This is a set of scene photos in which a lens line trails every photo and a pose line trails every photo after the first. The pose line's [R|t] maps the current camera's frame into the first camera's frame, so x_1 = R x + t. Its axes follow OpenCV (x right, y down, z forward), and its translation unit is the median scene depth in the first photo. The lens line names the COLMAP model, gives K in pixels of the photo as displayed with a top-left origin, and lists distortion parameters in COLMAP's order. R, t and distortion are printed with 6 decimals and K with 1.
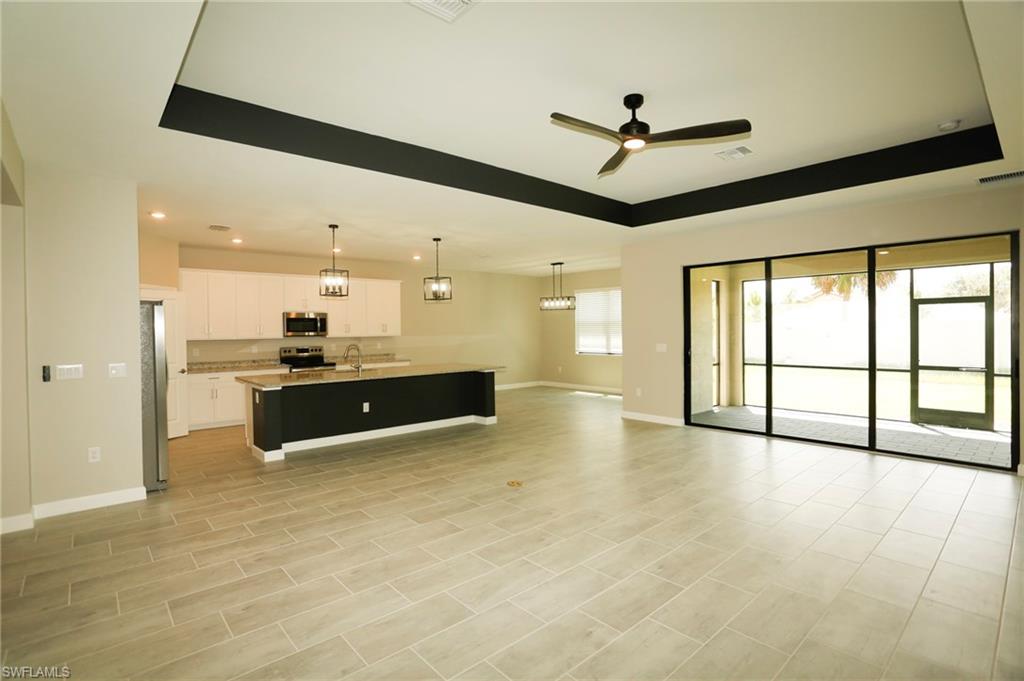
lens RADIAL K [[496.1, 0, 512.0], [0, 496.1, 340.5], [0, 0, 1]] dist [-0.071164, 0.034214]
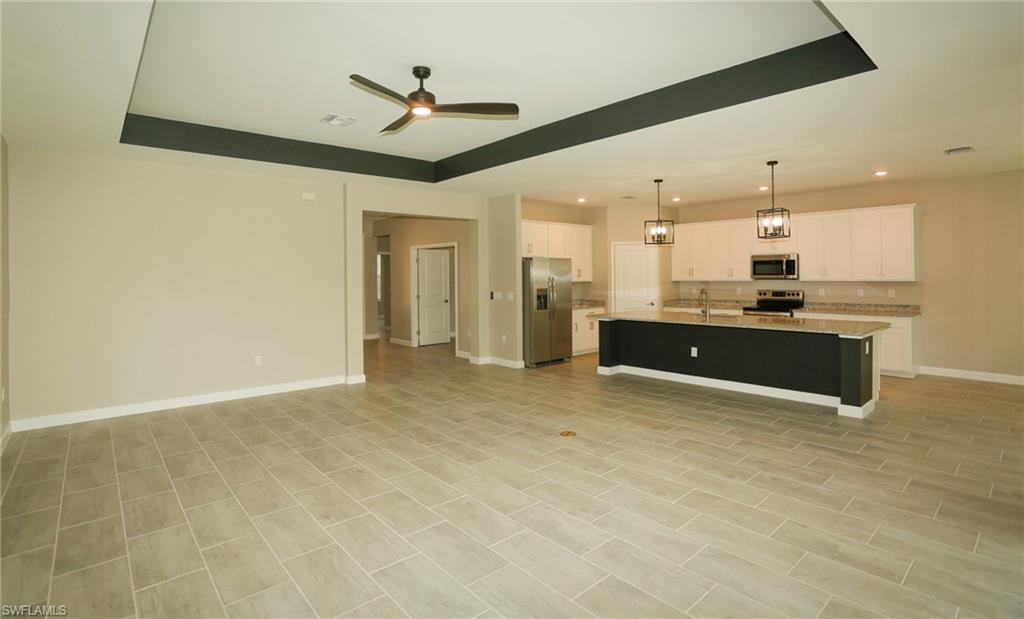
lens RADIAL K [[493.5, 0, 509.9], [0, 493.5, 269.5], [0, 0, 1]] dist [-0.038183, 0.000337]
pose [[-0.005763, -0.000700, -0.999983, 0.582885], [-0.016141, 0.999870, -0.000607, -0.020464], [0.999853, 0.016137, -0.005774, 0.523183]]
